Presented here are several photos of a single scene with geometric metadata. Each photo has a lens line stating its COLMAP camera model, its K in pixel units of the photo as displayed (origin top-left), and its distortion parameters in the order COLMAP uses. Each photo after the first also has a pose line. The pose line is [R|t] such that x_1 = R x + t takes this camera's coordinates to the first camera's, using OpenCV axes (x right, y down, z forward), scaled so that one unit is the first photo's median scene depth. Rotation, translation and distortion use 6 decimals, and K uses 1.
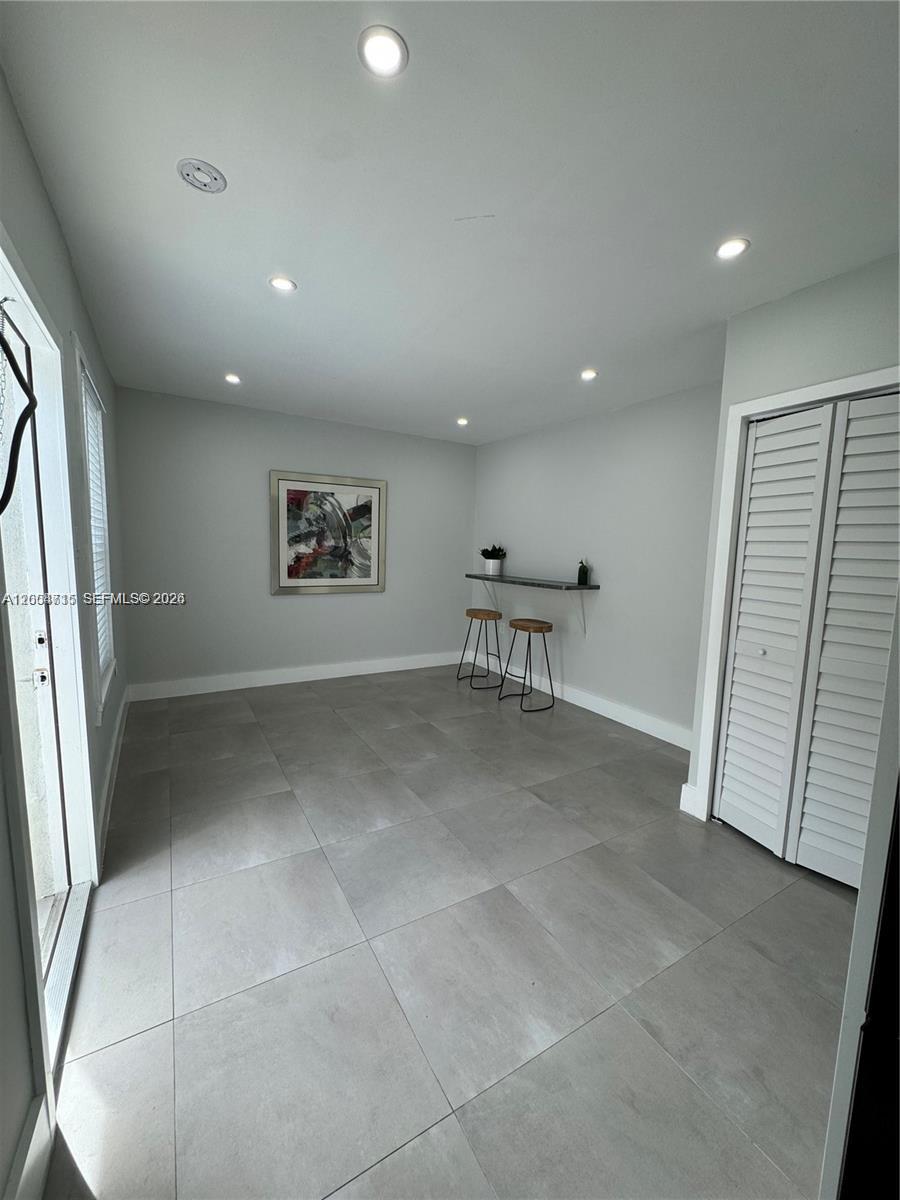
lens RADIAL K [[475.9, 0, 450.0], [0, 475.9, 600.0], [0, 0, 1]] dist [-0.003347, 0.000202]
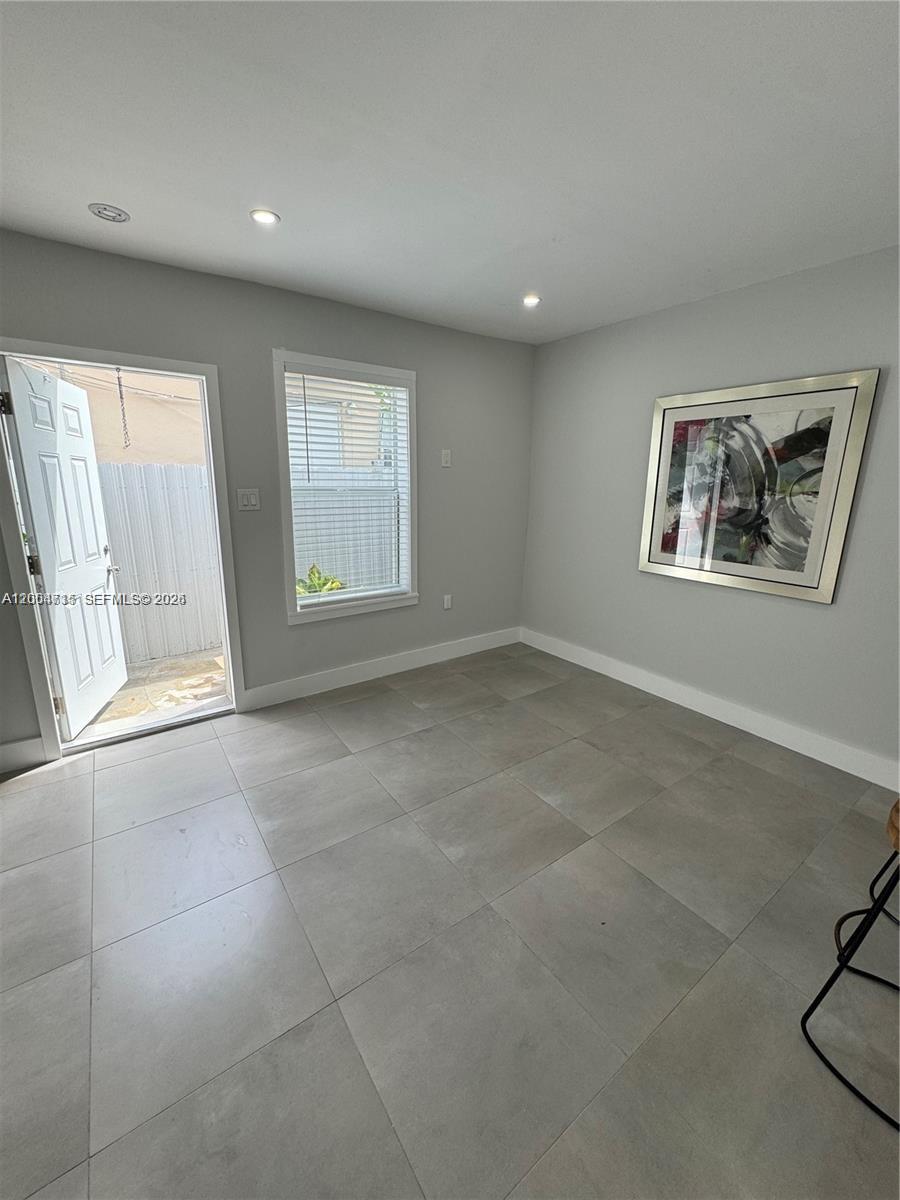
lens RADIAL K [[475.9, 0, 450.0], [0, 475.9, 600.0], [0, 0, 1]] dist [-0.003347, 0.000202]
pose [[0.092070, 0.223501, -0.970345, 0.324383], [-0.122315, 0.969643, 0.211734, -0.083767], [0.988212, 0.099193, 0.116613, 0.585700]]
